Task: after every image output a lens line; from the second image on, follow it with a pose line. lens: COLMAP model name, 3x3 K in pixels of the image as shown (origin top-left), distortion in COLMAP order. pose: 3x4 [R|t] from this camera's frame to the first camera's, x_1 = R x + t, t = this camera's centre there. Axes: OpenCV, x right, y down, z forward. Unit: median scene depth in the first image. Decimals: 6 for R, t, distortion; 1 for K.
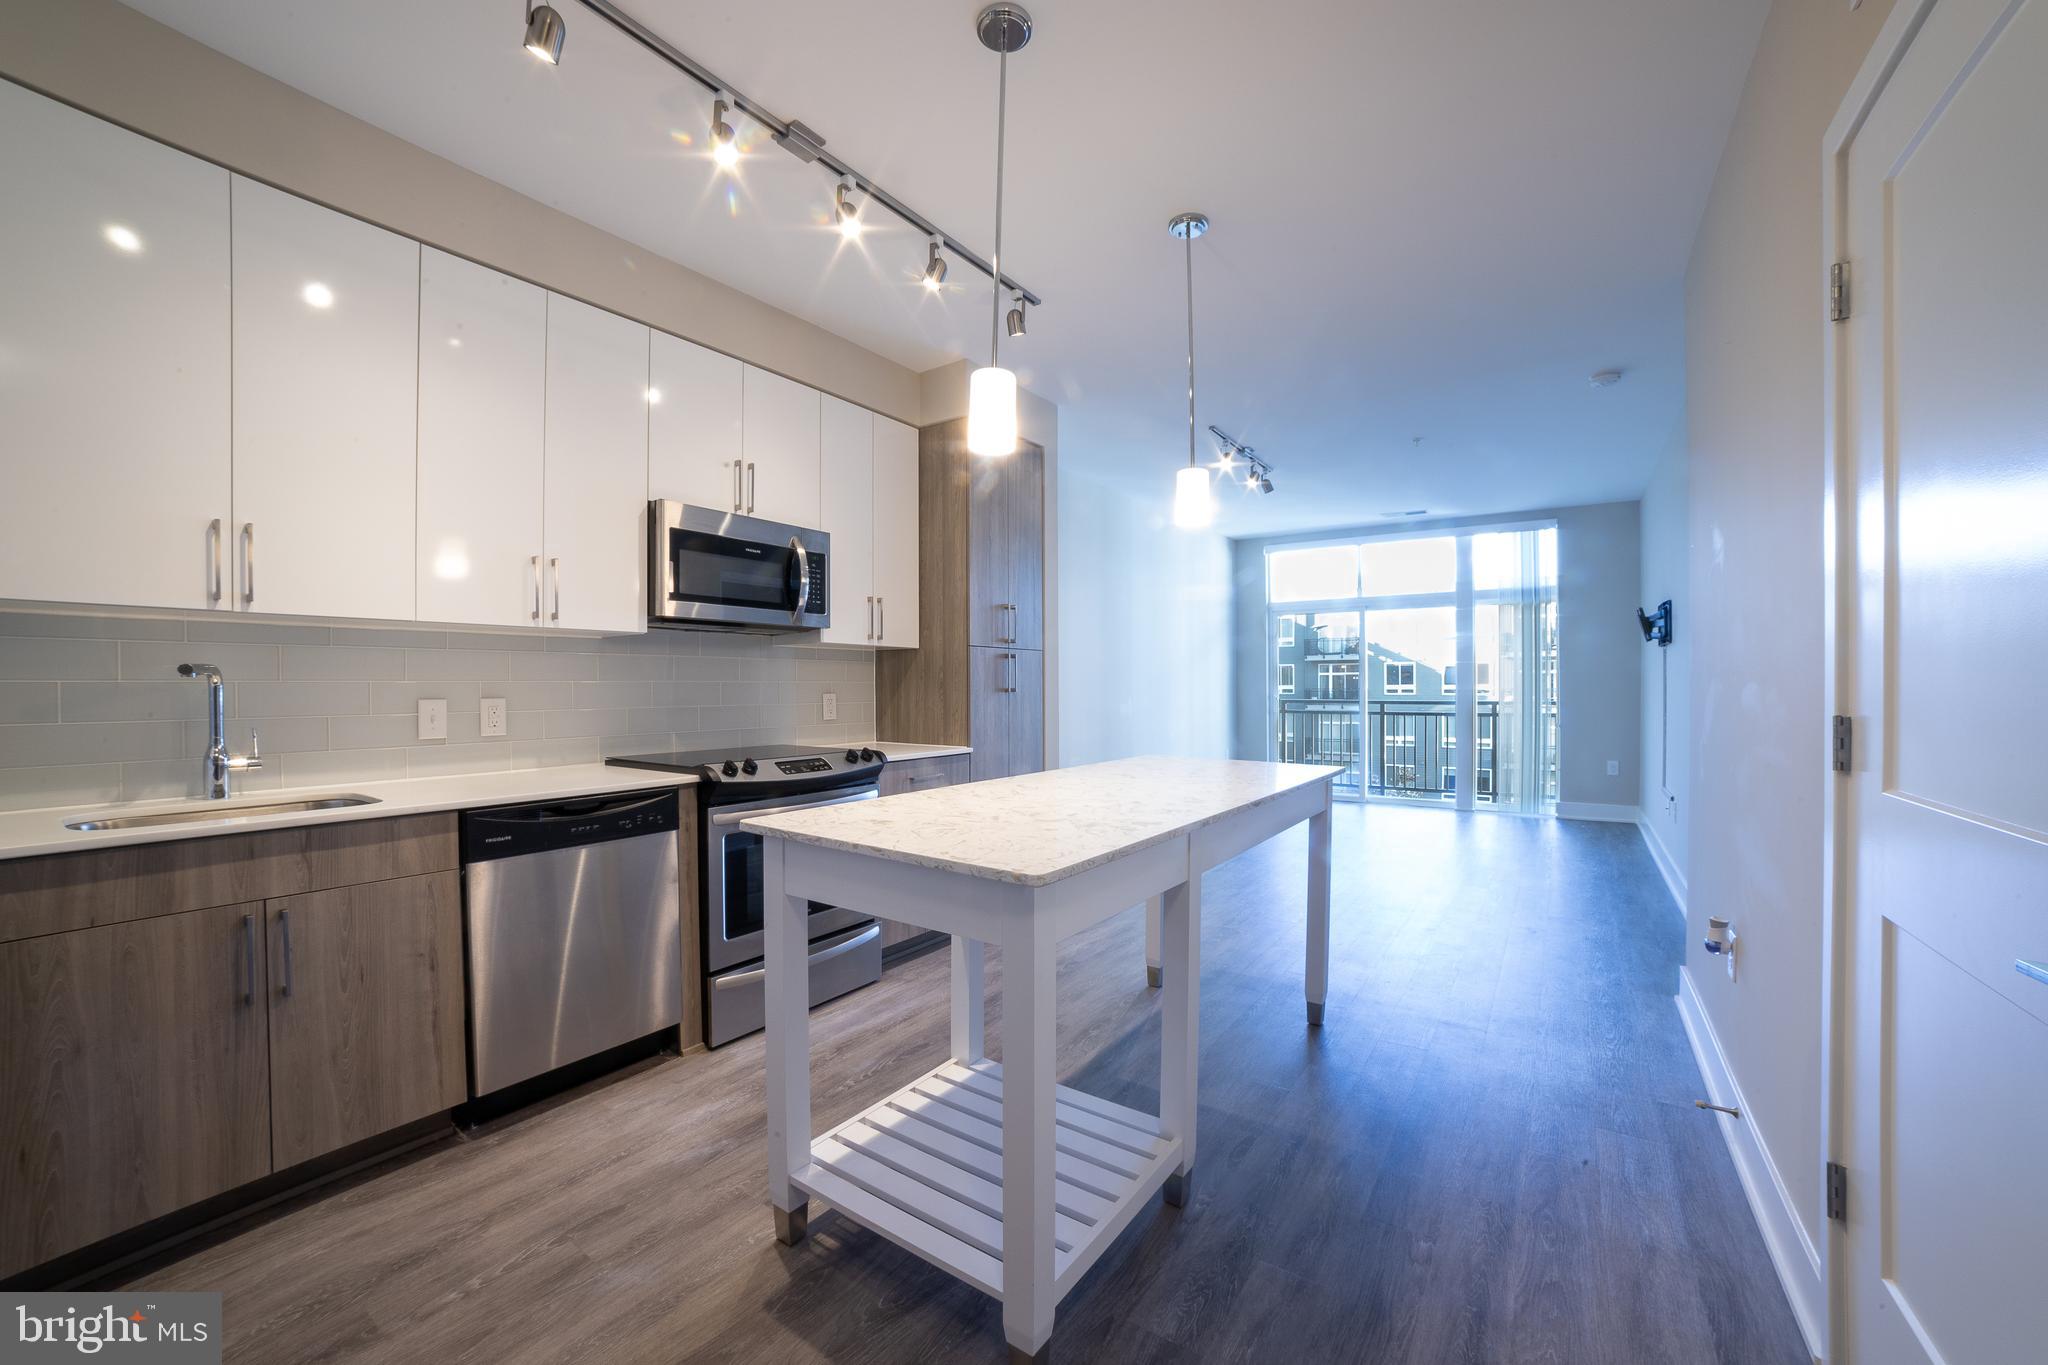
lens RADIAL K [[799.7, 0, 1025.7], [0, 799.7, 691.0], [0, 0, 1]] dist [-0.066913, 0.018162]
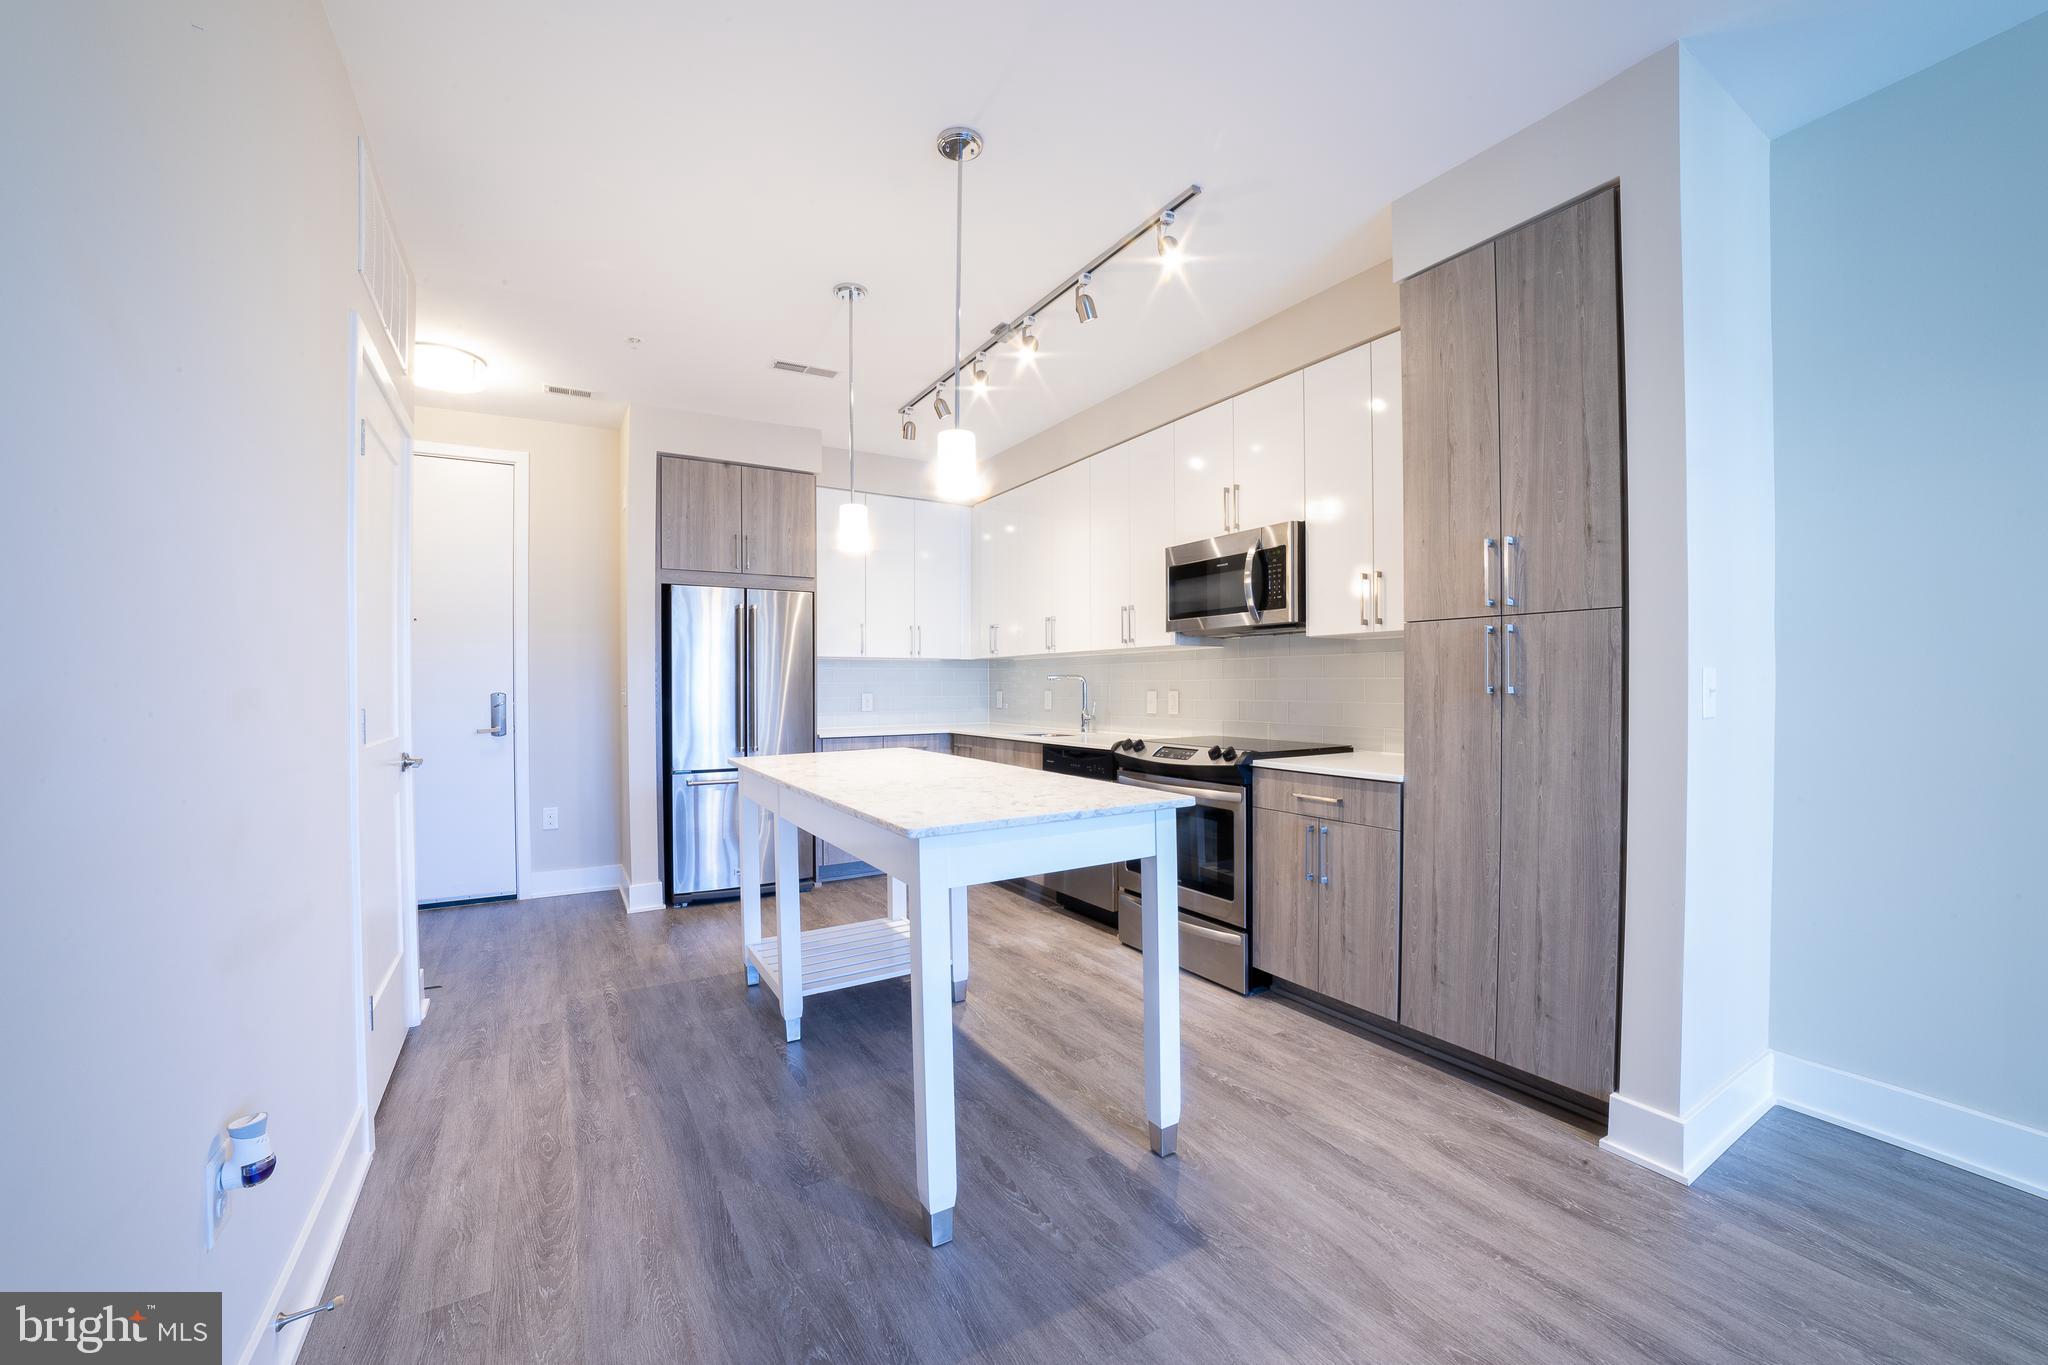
lens RADIAL K [[799.7, 0, 1025.7], [0, 799.7, 691.0], [0, 0, 1]] dist [-0.066913, 0.018162]
pose [[-0.404494, 0.011795, -0.914465, 0.923909], [-0.000354, 0.999915, 0.013053, -0.010774], [0.914541, 0.005603, -0.404455, 1.358462]]
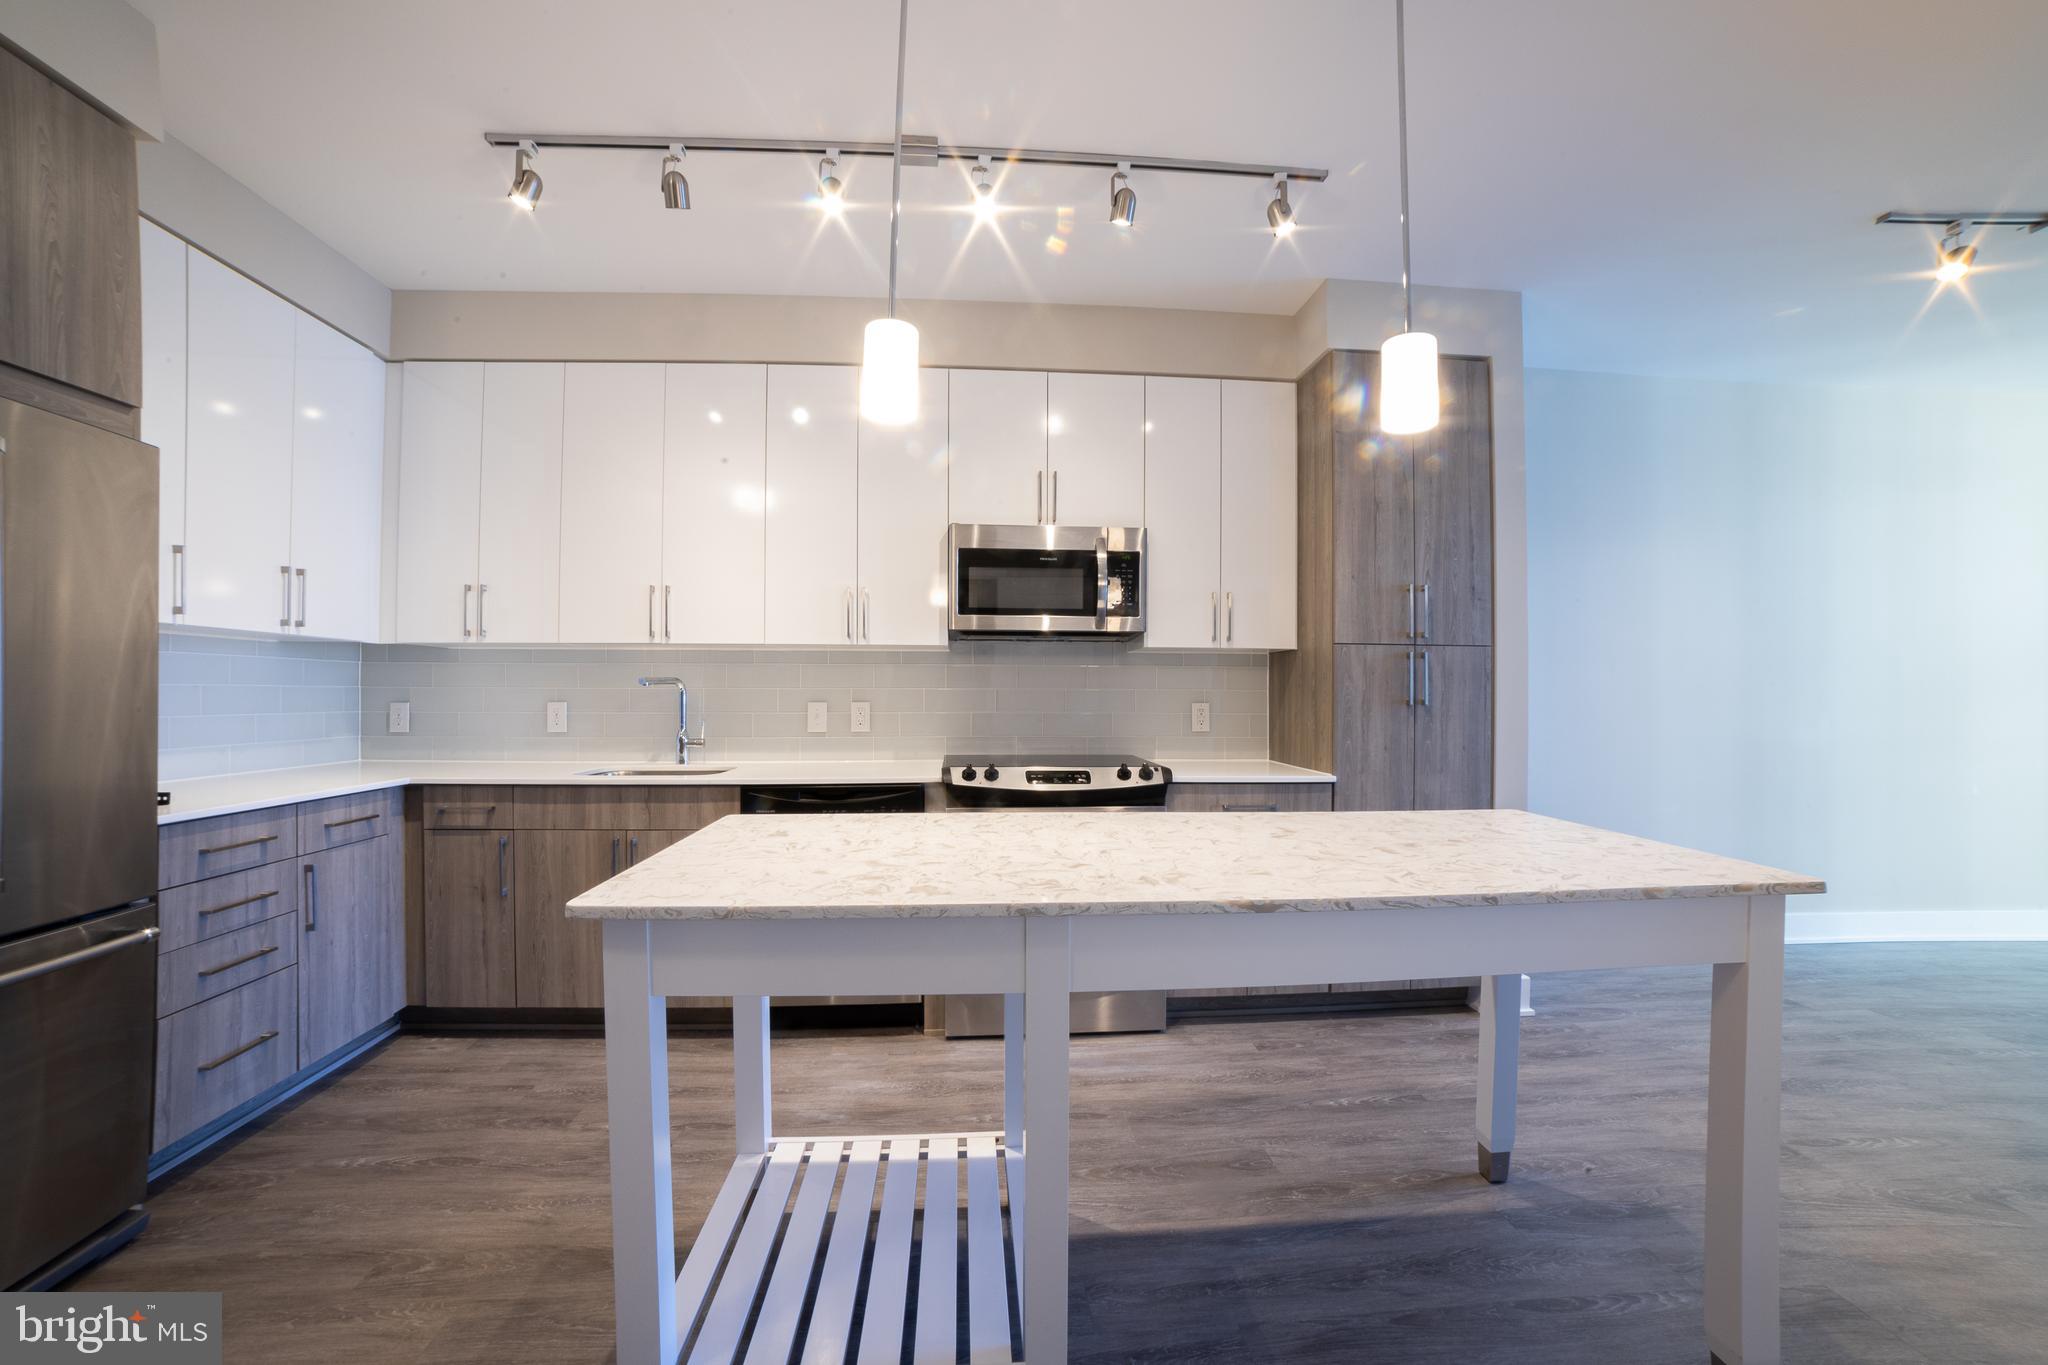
lens RADIAL K [[799.7, 0, 1025.7], [0, 799.7, 691.0], [0, 0, 1]] dist [-0.066913, 0.018162]
pose [[0.630466, 0.001141, -0.776216, 0.470469], [-0.011171, 0.999909, -0.007604, -0.002055], [0.776136, 0.013465, 0.630421, 0.389411]]
